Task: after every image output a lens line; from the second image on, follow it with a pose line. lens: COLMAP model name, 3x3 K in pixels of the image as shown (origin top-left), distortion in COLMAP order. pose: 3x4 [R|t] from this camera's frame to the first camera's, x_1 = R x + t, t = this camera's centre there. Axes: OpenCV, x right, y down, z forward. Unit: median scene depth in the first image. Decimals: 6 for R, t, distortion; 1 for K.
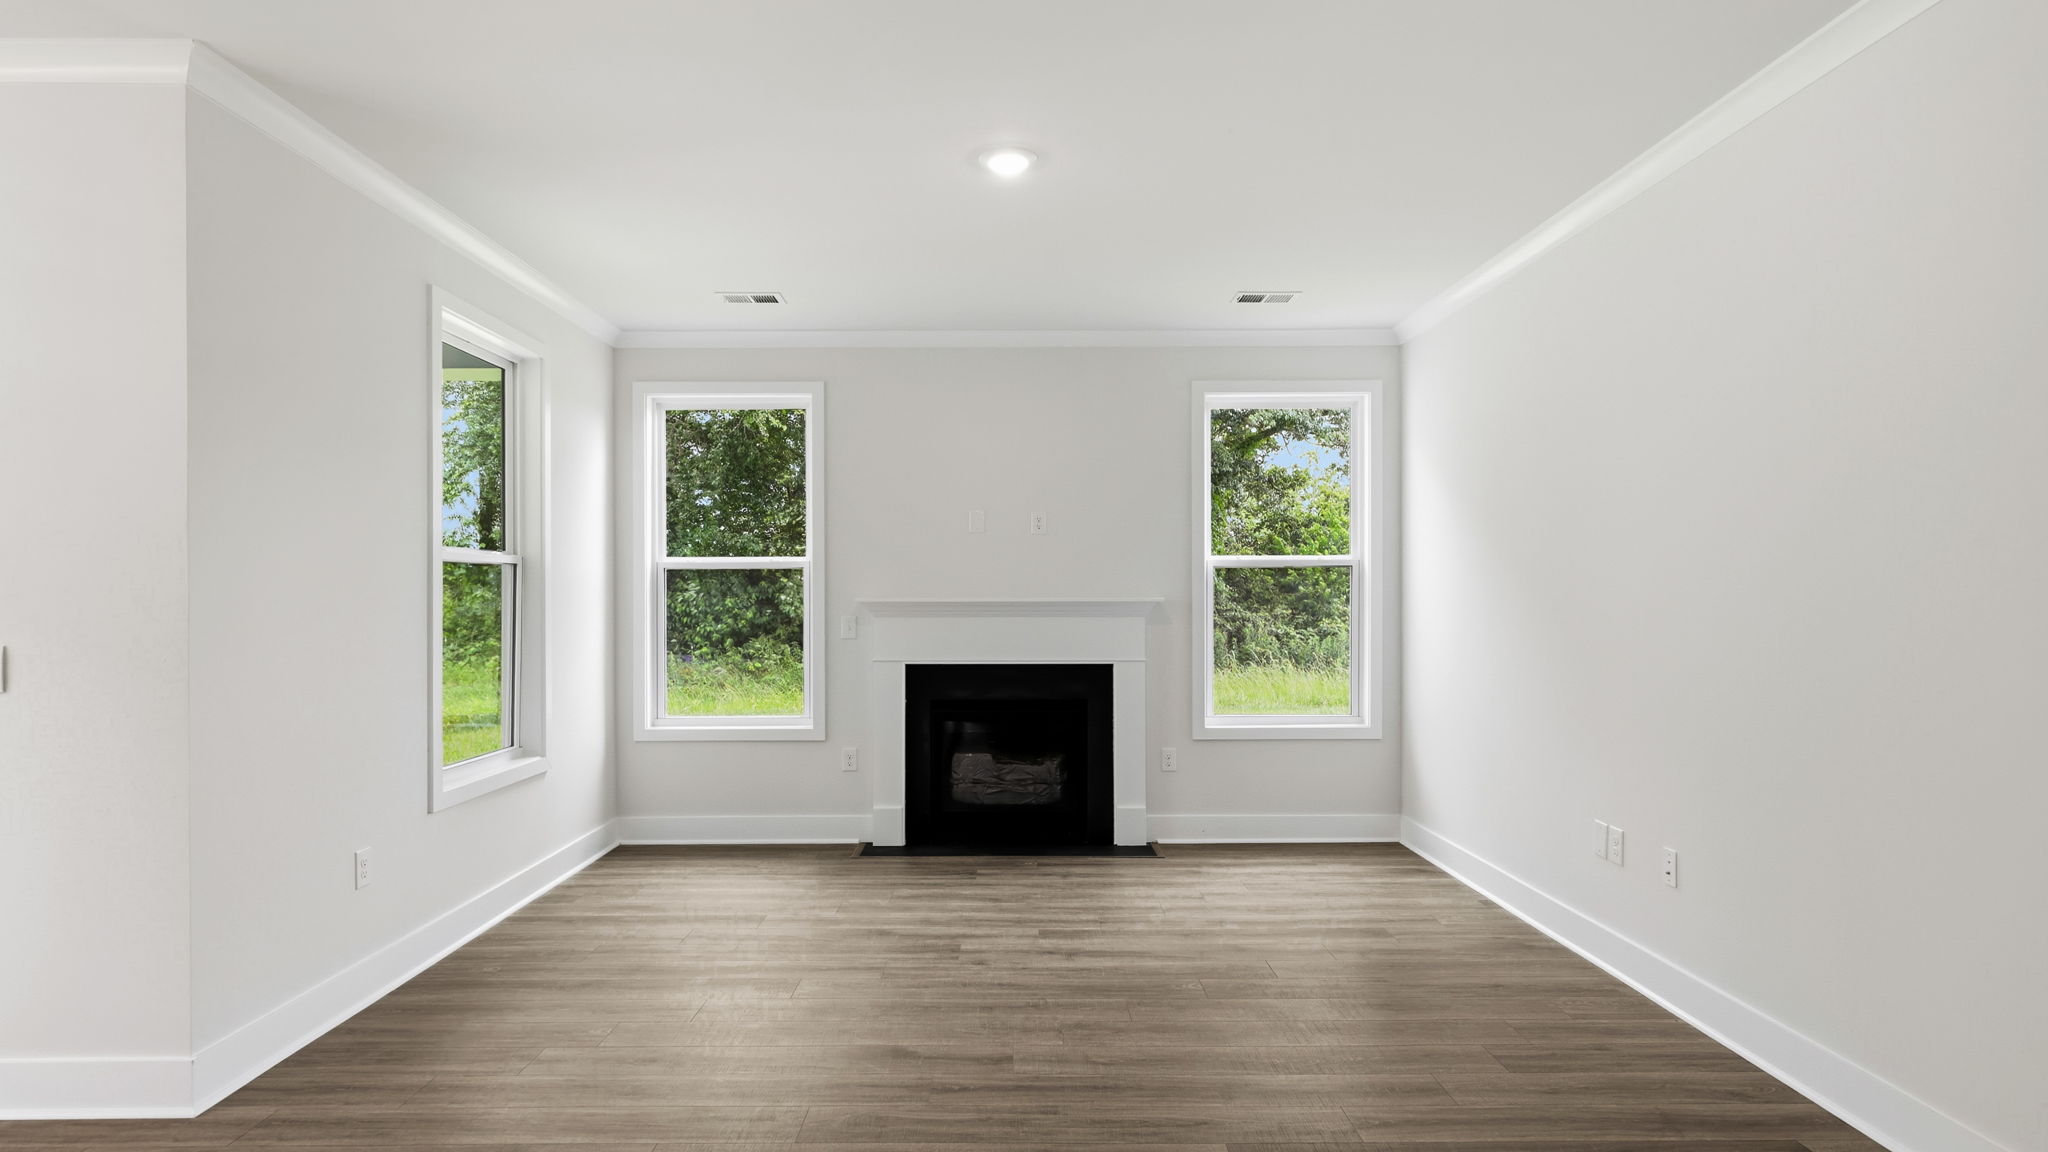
lens RADIAL K [[1067.2, 0, 1014.6], [0, 1067.2, 604.1], [0, 0, 1]] dist [-0.002599, -0.000494]
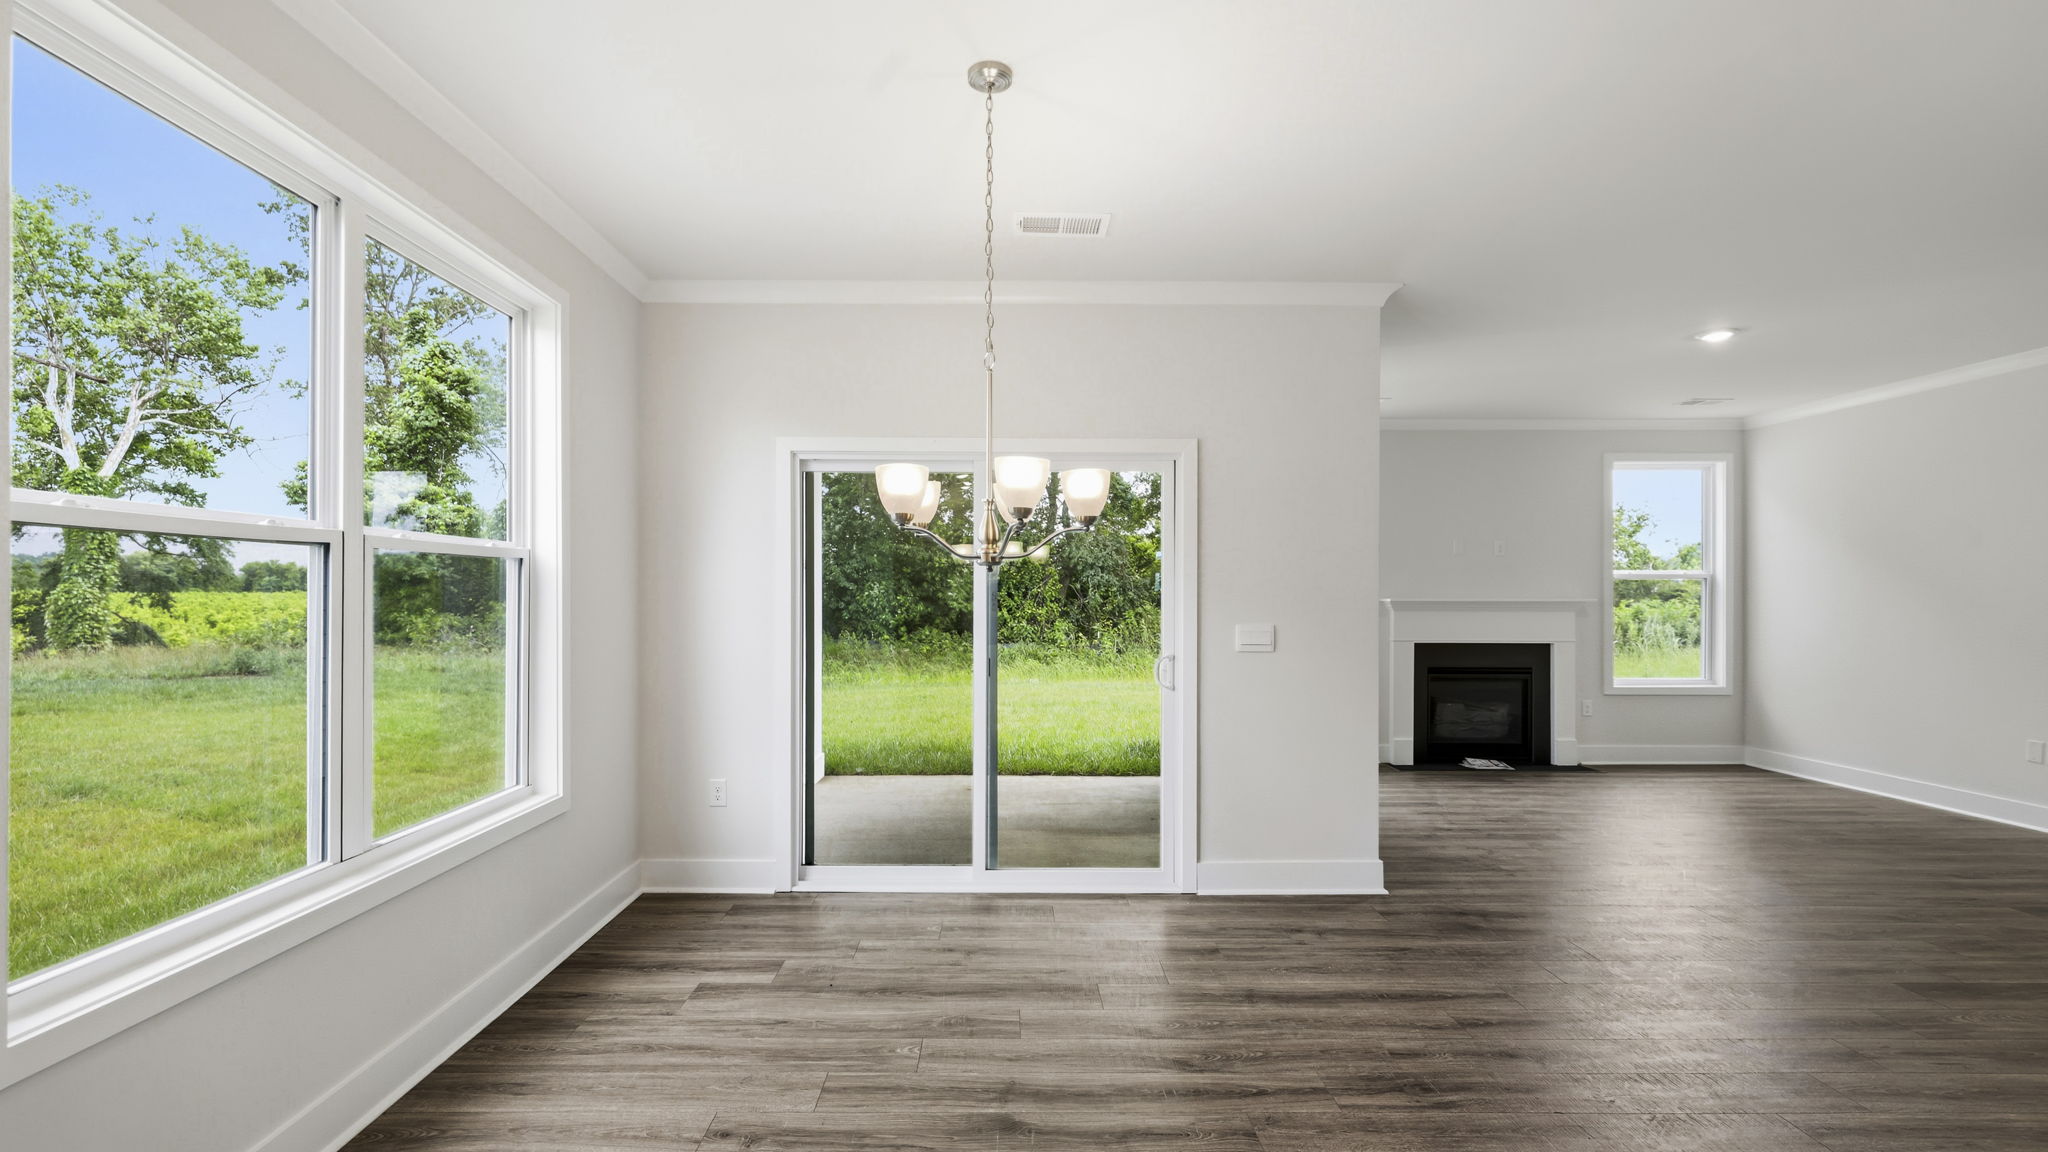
lens RADIAL K [[872.9, 0, 1018.6], [0, 872.9, 591.1], [0, 0, 1]] dist [-0.002280, -0.000434]
pose [[0.999987, 0.004225, 0.002791, -0.656471], [-0.004195, 0.999936, -0.010482, -0.000451], [-0.002835, 0.010470, 0.999941, -0.212285]]
